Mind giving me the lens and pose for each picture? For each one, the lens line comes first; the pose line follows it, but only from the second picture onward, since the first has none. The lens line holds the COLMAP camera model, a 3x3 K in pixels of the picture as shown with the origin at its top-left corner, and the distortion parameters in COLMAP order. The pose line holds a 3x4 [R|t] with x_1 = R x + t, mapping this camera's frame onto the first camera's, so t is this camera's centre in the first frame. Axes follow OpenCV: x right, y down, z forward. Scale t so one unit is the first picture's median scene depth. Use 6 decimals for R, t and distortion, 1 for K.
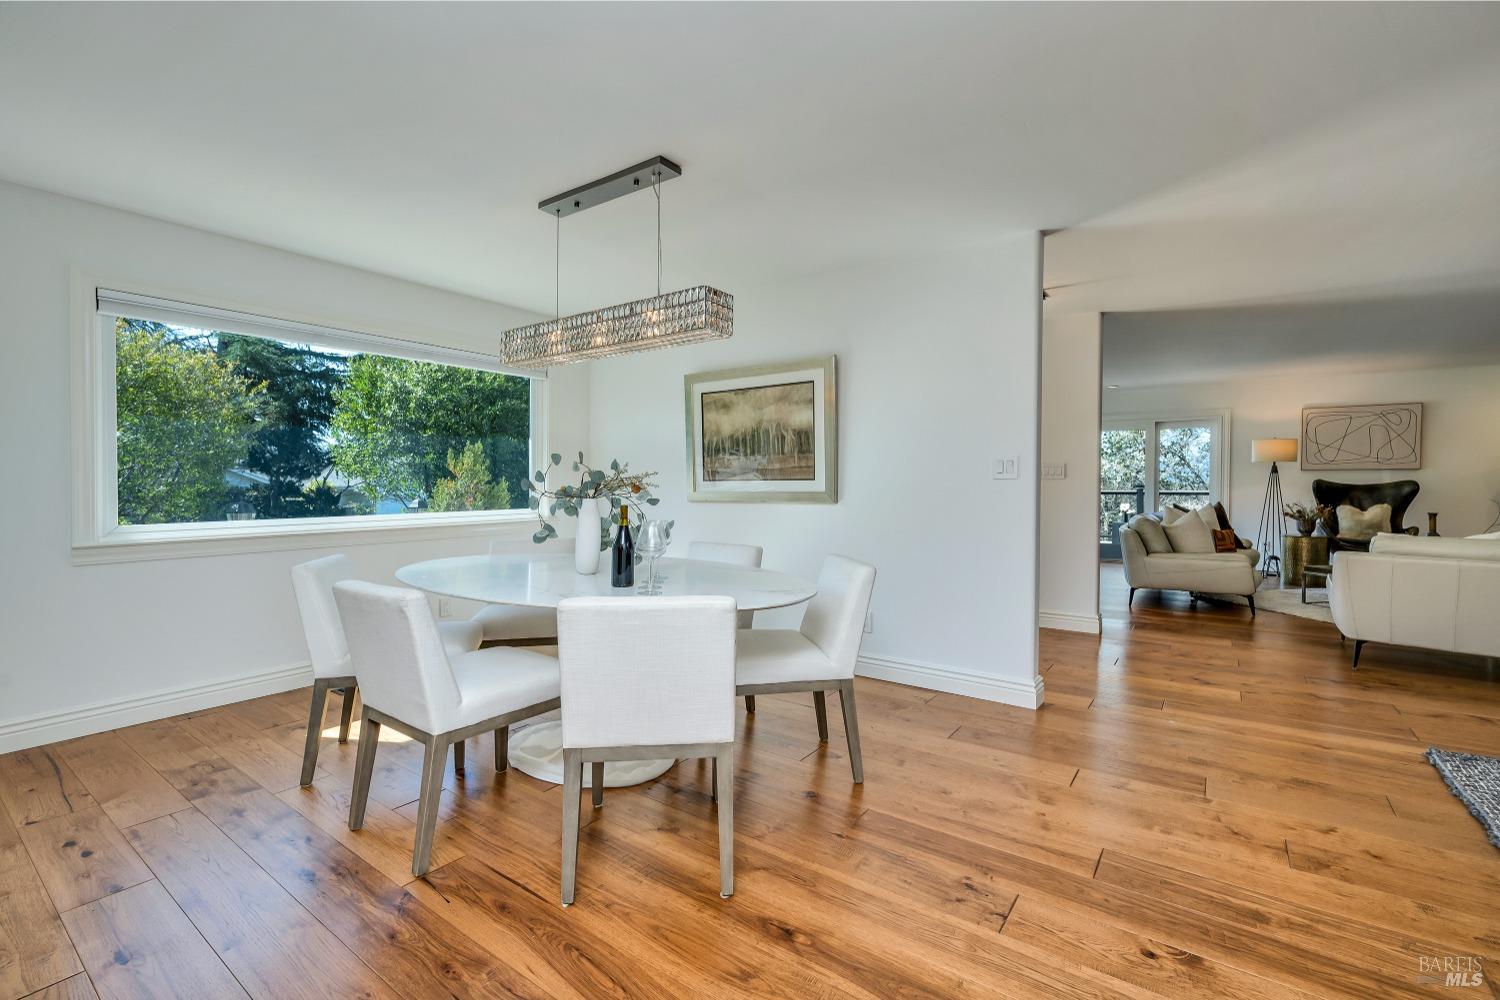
lens RADIAL K [[619.9, 0, 750.0], [0, 619.9, 500.0], [0, 0, 1]] dist [0.000434, -0.000125]
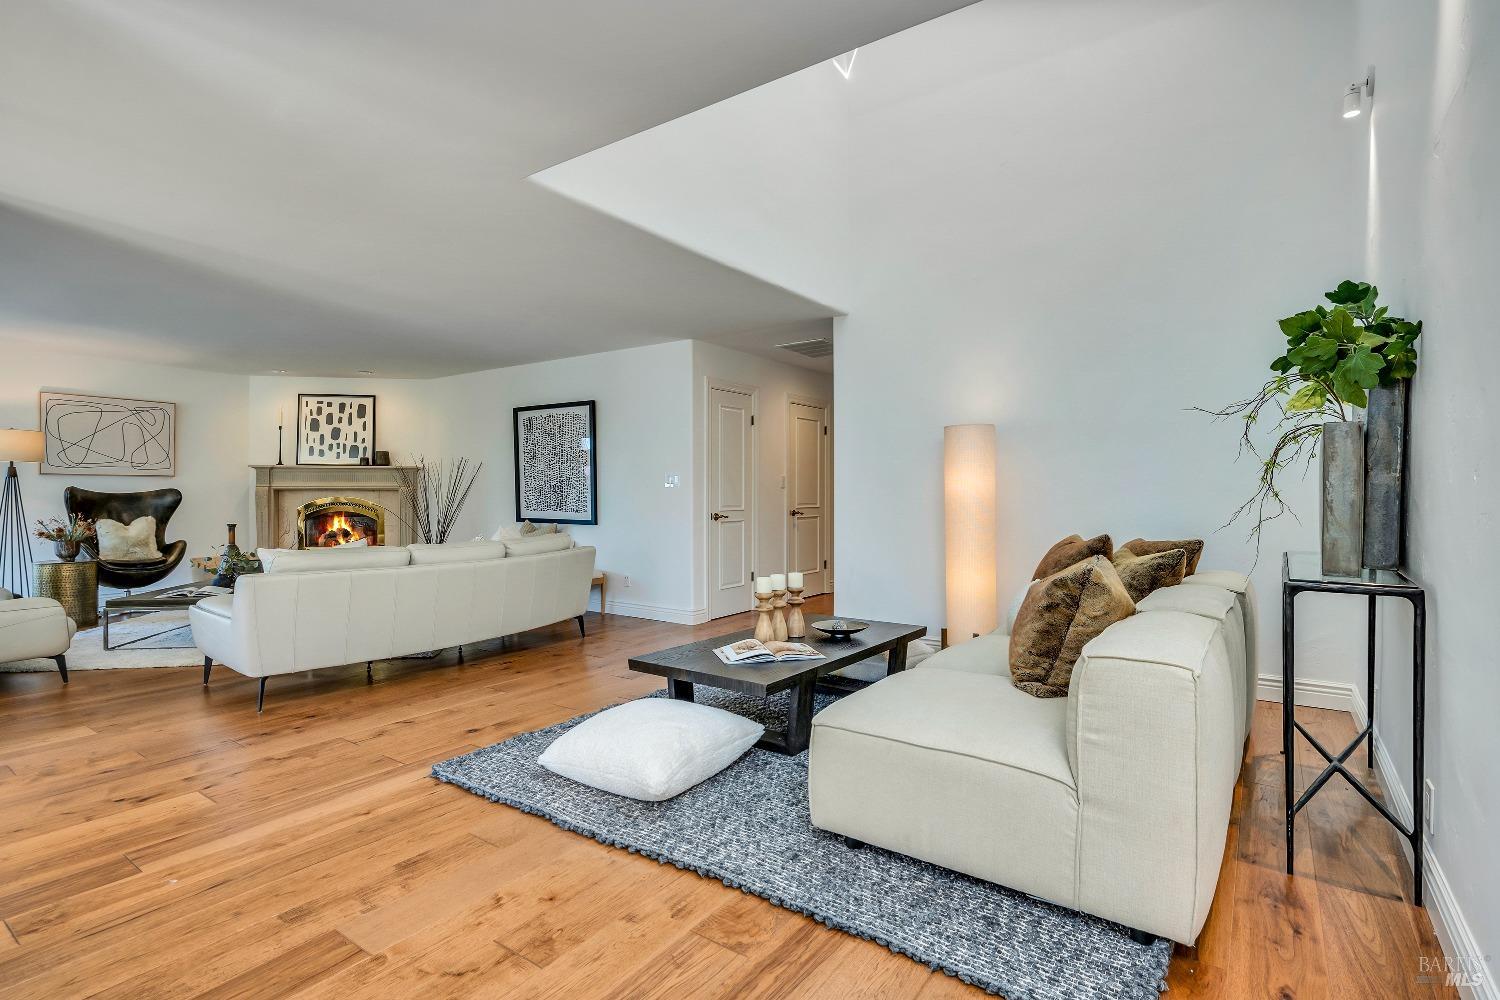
lens RADIAL K [[754.3, 0, 750.0], [0, 754.3, 500.0], [0, 0, 1]] dist [-0.001613, -0.000350]
pose [[-0.010520, -0.006679, 0.999922, -0.024754], [0.024783, 0.999669, 0.006938, -0.002798], [-0.999637, 0.024854, -0.010351, 0.181011]]
